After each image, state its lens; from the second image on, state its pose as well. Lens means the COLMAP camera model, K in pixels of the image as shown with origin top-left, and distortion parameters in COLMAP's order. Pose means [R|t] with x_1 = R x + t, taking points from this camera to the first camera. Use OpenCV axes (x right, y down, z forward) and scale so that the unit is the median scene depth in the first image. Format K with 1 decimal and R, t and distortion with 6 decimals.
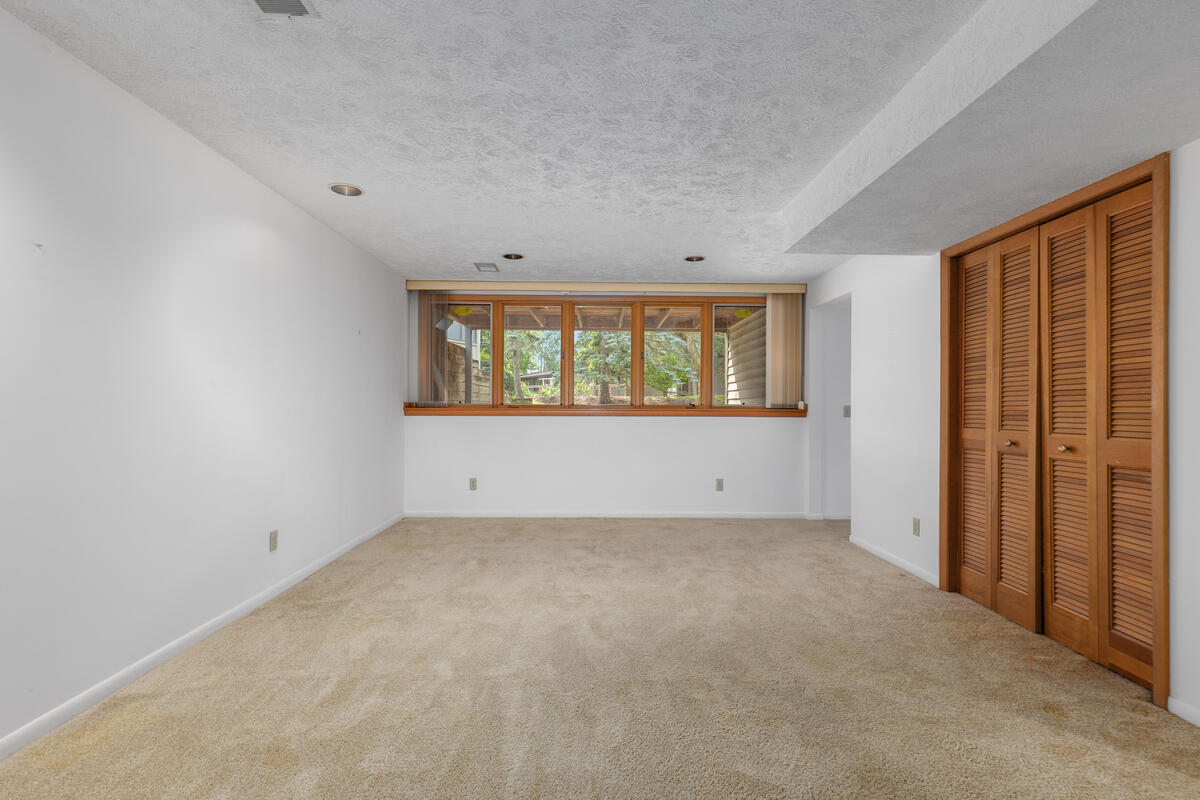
lens RADIAL K [[539.1, 0, 604.7], [0, 539.1, 408.5], [0, 0, 1]] dist [-0.000053, 0.000053]
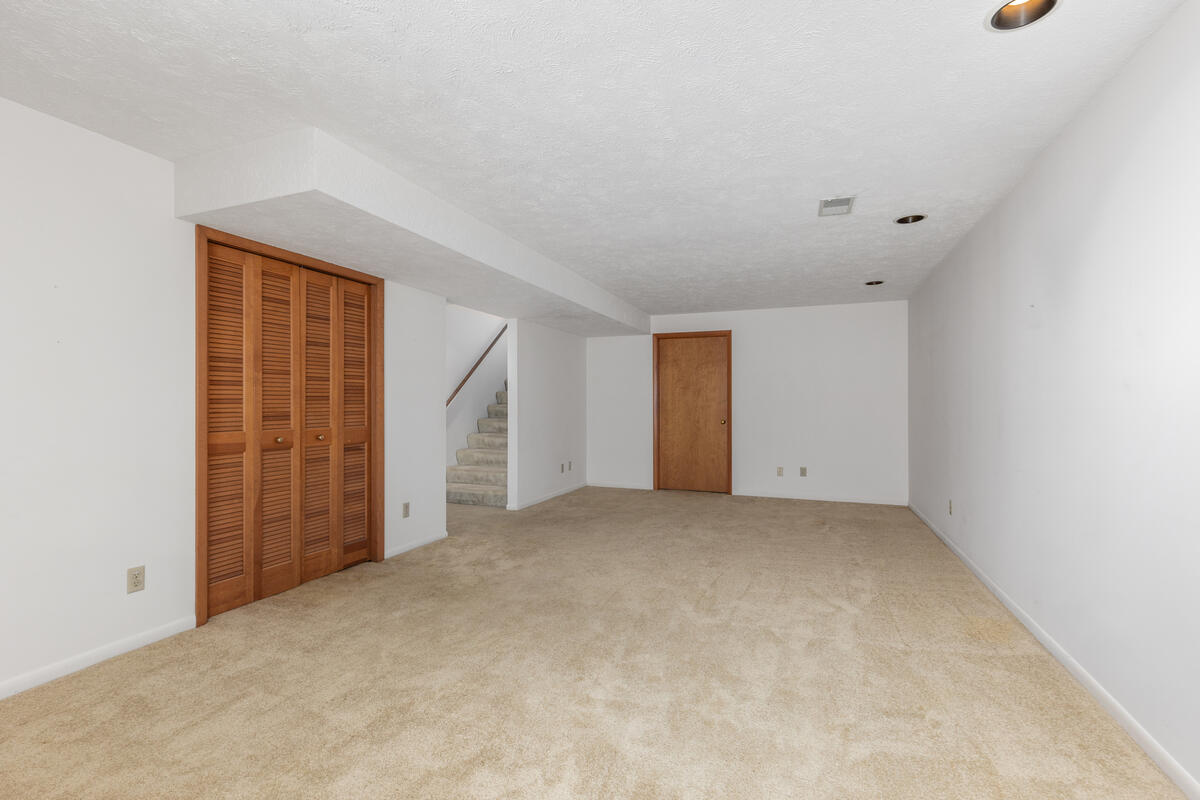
lens RADIAL K [[539.1, 0, 604.7], [0, 539.1, 408.5], [0, 0, 1]] dist [-0.000053, 0.000053]
pose [[-0.928052, -0.004594, 0.372421, -0.339927], [0.000872, 0.999894, 0.014506, -0.019888], [-0.372449, 0.013787, -0.927950, 1.888342]]
